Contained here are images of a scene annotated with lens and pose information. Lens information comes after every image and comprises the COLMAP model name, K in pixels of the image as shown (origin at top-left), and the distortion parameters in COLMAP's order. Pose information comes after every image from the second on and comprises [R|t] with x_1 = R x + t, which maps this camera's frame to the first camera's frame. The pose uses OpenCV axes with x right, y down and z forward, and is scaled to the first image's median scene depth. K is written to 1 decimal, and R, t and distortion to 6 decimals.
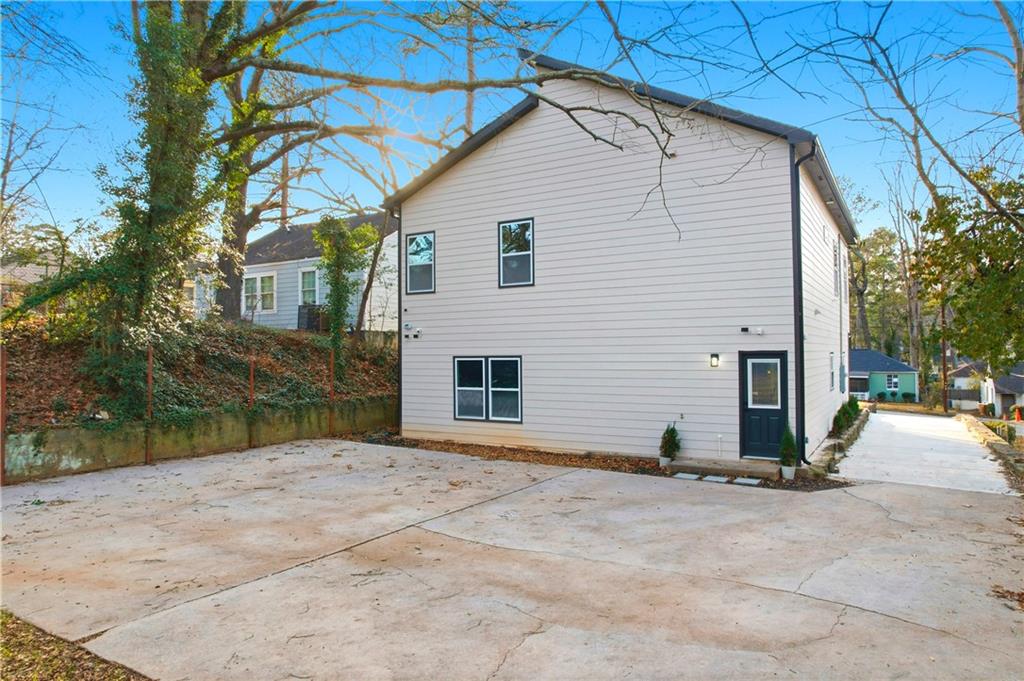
lens RADIAL K [[660.6, 0, 512.0], [0, 660.6, 340.5], [0, 0, 1]] dist [-0.045476, 0.000392]
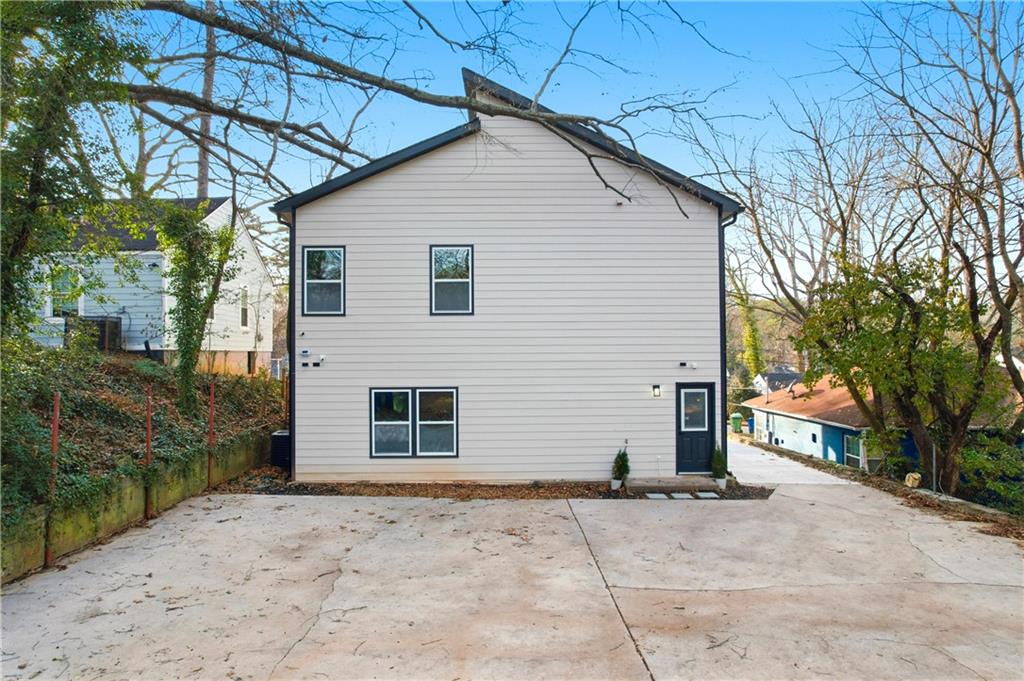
lens RADIAL K [[663.2, 0, 512.0], [0, 663.2, 340.5], [0, 0, 1]] dist [-0.079849, 0.073300]
pose [[0.843649, 0.012831, 0.536742, -0.459120], [-0.011546, 0.999917, -0.005755, -0.042032], [-0.536771, -0.001342, 0.843727, 0.152016]]
